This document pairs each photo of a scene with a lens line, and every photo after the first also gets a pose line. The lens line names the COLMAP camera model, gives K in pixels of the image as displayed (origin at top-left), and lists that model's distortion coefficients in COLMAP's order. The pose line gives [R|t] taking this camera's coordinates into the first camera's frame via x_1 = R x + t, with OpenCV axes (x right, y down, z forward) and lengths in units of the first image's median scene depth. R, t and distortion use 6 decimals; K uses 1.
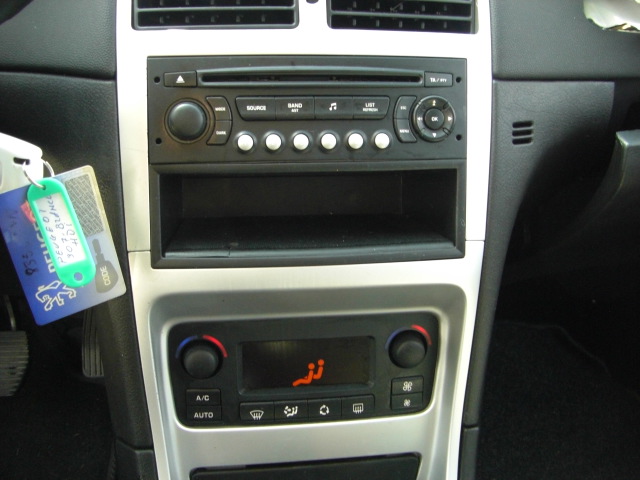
lens RADIAL K [[699.5, 0, 319.8], [0, 699.5, 235.4], [0, 0, 1]] dist [-0.135122, 0.000000]
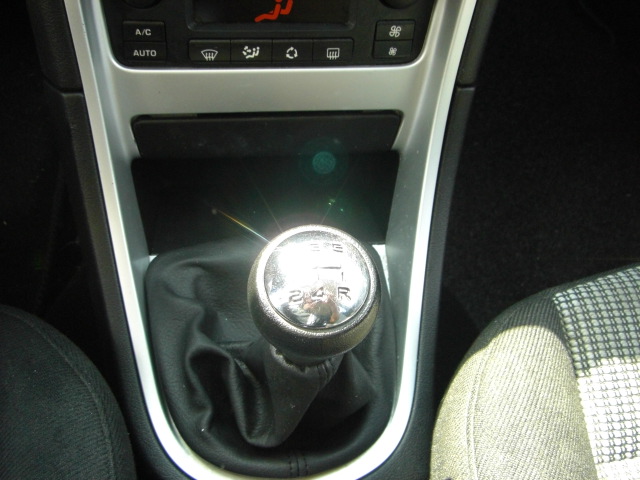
lens RADIAL K [[699.5, 0, 316.9], [0, 699.5, 240.3], [0, 0, 1]] dist [-0.135122, 0.000000]
pose [[0.998416, 0.054983, 0.011957, 0.039884], [-0.053974, 0.875772, 0.479697, 0.049724], [0.015904, -0.479583, 0.877353, 0.168464]]
